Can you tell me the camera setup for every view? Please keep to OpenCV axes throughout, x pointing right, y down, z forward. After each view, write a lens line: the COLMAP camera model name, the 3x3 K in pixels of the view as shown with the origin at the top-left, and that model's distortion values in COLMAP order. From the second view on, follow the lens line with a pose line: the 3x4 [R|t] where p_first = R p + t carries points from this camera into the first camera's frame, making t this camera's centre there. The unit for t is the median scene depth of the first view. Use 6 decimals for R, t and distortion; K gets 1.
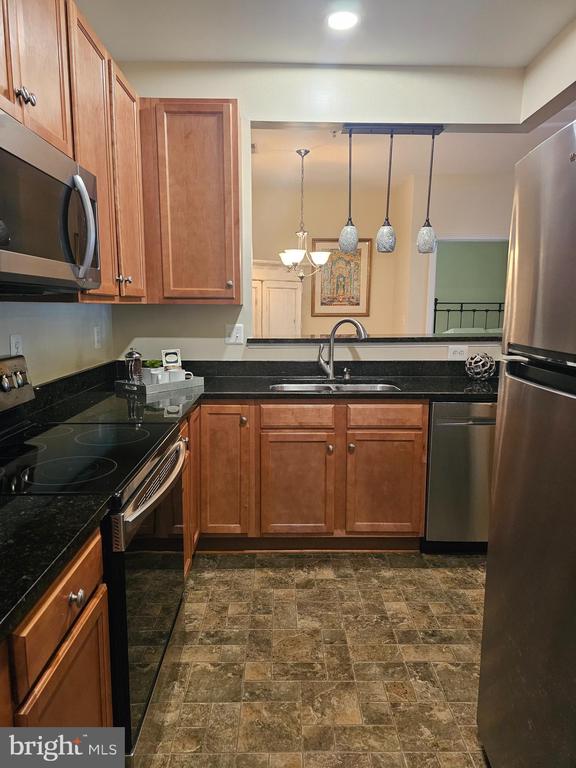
lens RADIAL K [[512.0, 0, 289.8], [0, 512.0, 380.4], [0, 0, 1]] dist [0.070883, -0.068104]
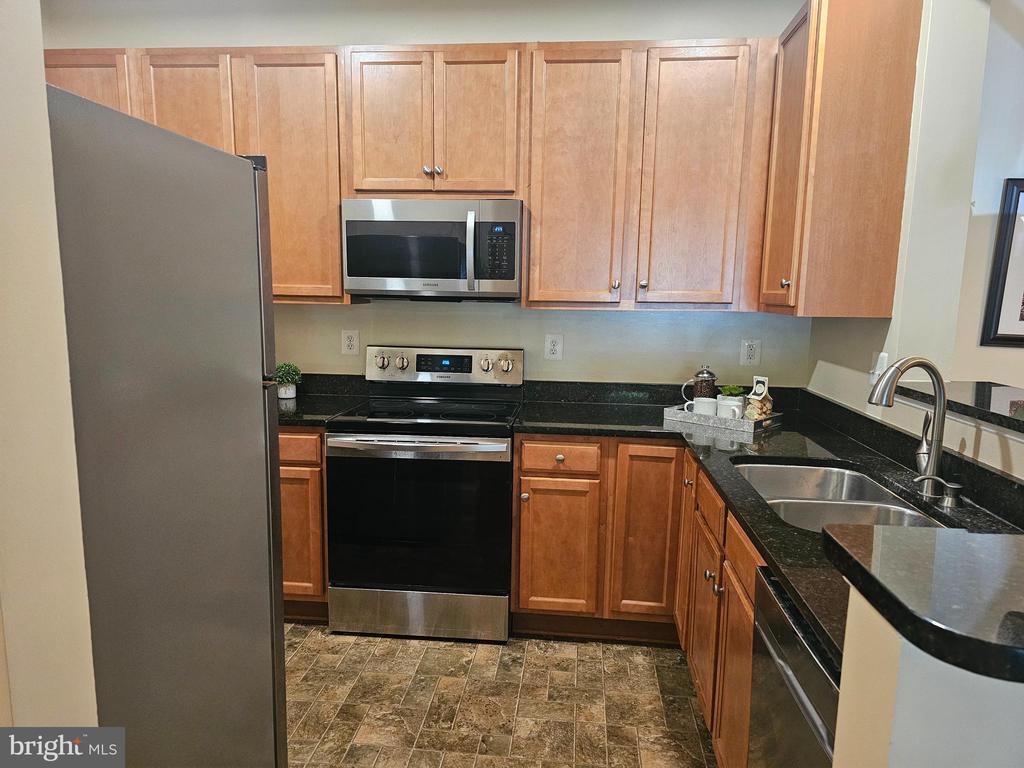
lens RADIAL K [[682.7, 0, 507.7], [0, 682.7, 388.8], [0, 0, 1]] dist [0.070883, -0.068104]
pose [[-0.122988, 0.132603, -0.983509, 0.809937], [-0.161594, 0.975131, 0.151680, -0.141692], [0.979164, 0.177584, -0.098502, 0.813731]]
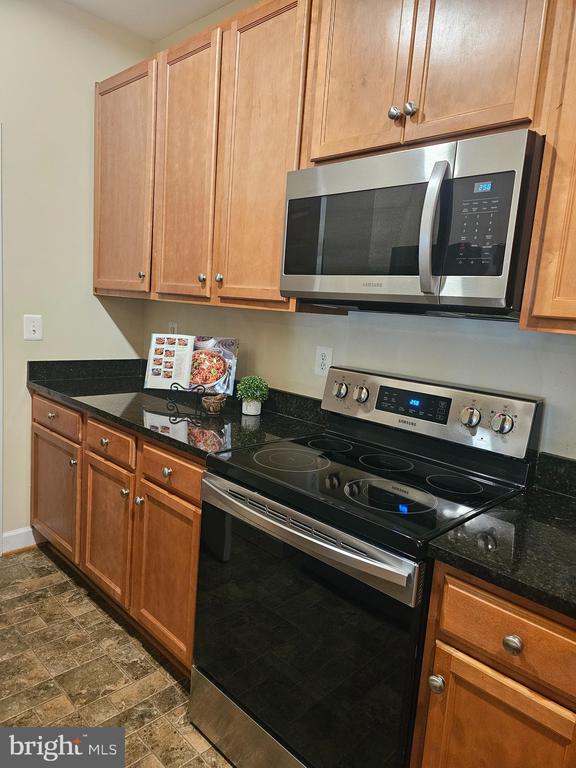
lens RADIAL K [[512.0, 0, 289.8], [0, 512.0, 380.4], [0, 0, 1]] dist [0.070883, -0.068104]
pose [[-0.706337, 0.037224, -0.706896, 0.188923], [-0.183015, 0.955061, 0.233162, -0.132428], [0.683808, 0.294064, -0.667782, 0.889843]]
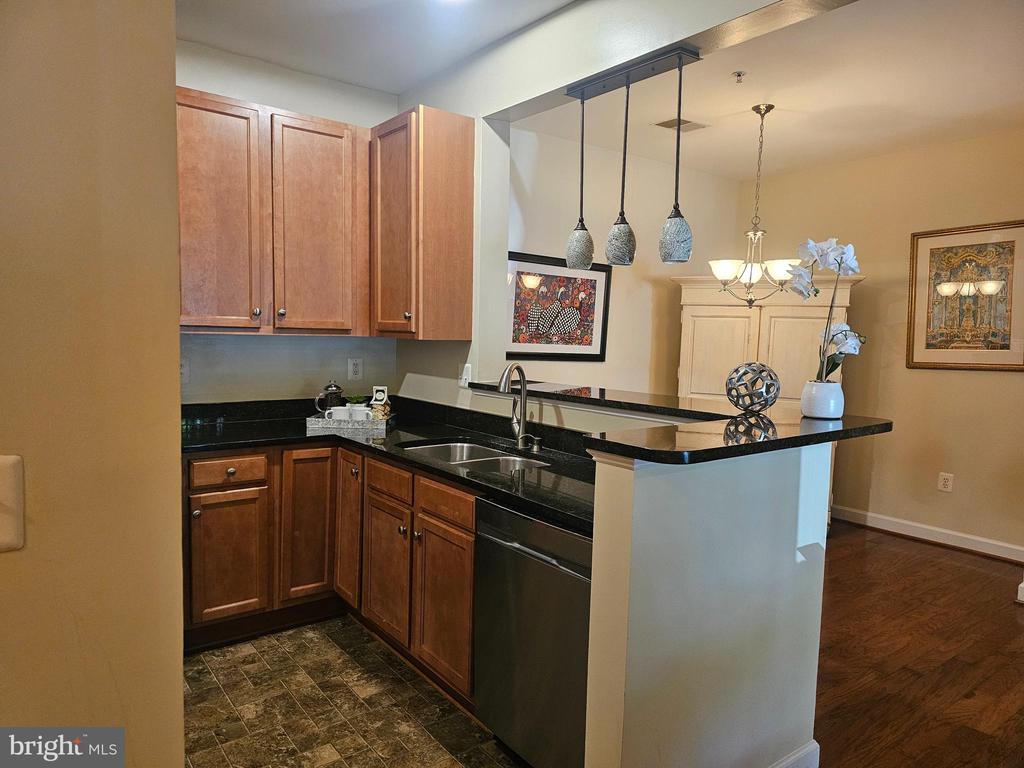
lens RADIAL K [[687.7, 0, 515.8], [0, 687.7, 384.8], [0, 0, 1]] dist [0.070379, -0.061515]
pose [[0.591936, 0.075361, -0.802454, 0.969574], [-0.139927, 0.990109, -0.010234, -0.090722], [0.793745, 0.118343, 0.596626, 0.494403]]
